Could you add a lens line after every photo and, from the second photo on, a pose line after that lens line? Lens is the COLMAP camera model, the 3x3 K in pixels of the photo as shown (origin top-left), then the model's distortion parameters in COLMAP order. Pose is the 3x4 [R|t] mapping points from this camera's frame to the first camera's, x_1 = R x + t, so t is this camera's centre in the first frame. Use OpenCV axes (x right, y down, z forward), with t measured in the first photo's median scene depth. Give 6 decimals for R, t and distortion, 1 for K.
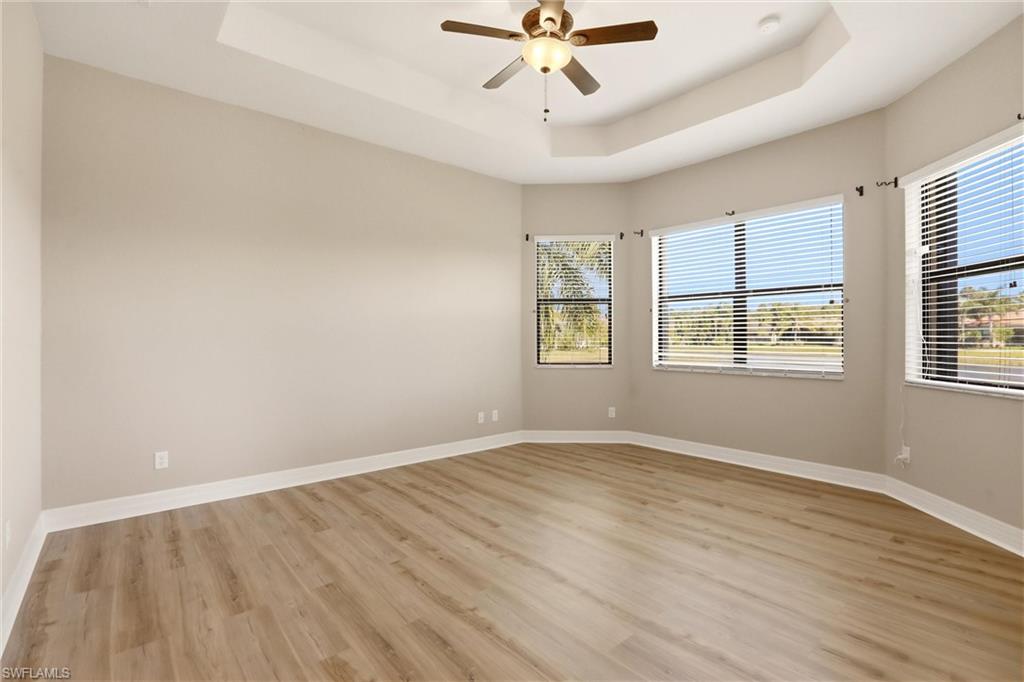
lens RADIAL K [[468.9, 0, 513.1], [0, 468.9, 343.1], [0, 0, 1]] dist [-0.020553, 0.003993]
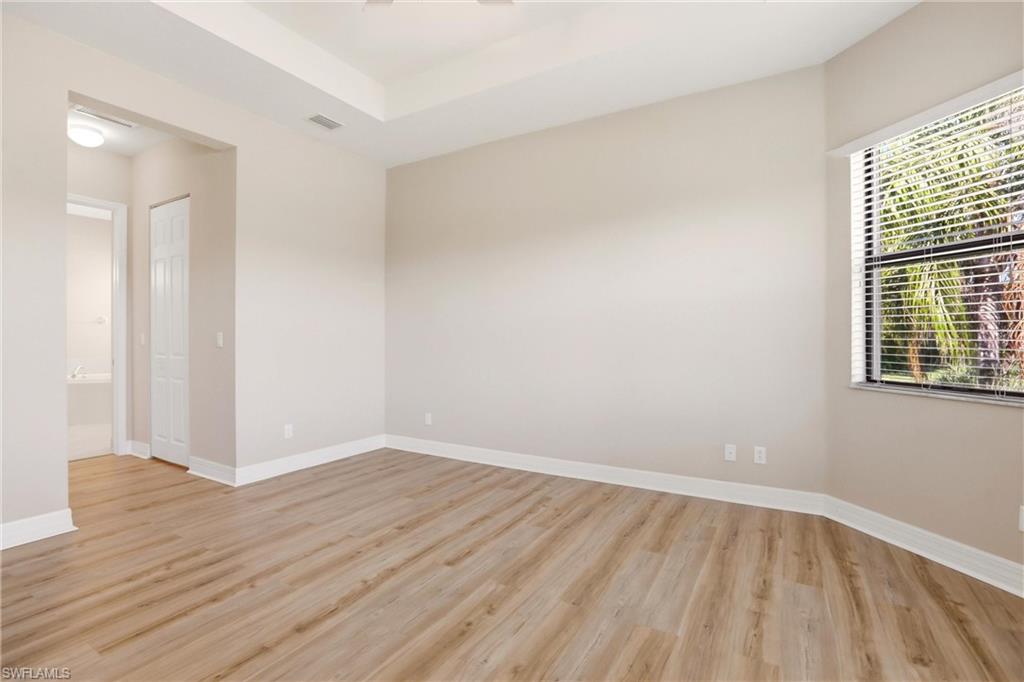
lens RADIAL K [[468.9, 0, 513.2], [0, 468.9, 335.6], [0, 0, 1]] dist [-0.020553, 0.003993]
pose [[0.318821, 0.001141, -0.947814, 0.664007], [0.000693, 0.999999, 0.001437, -0.012709], [0.947815, -0.001115, 0.318820, 0.714396]]
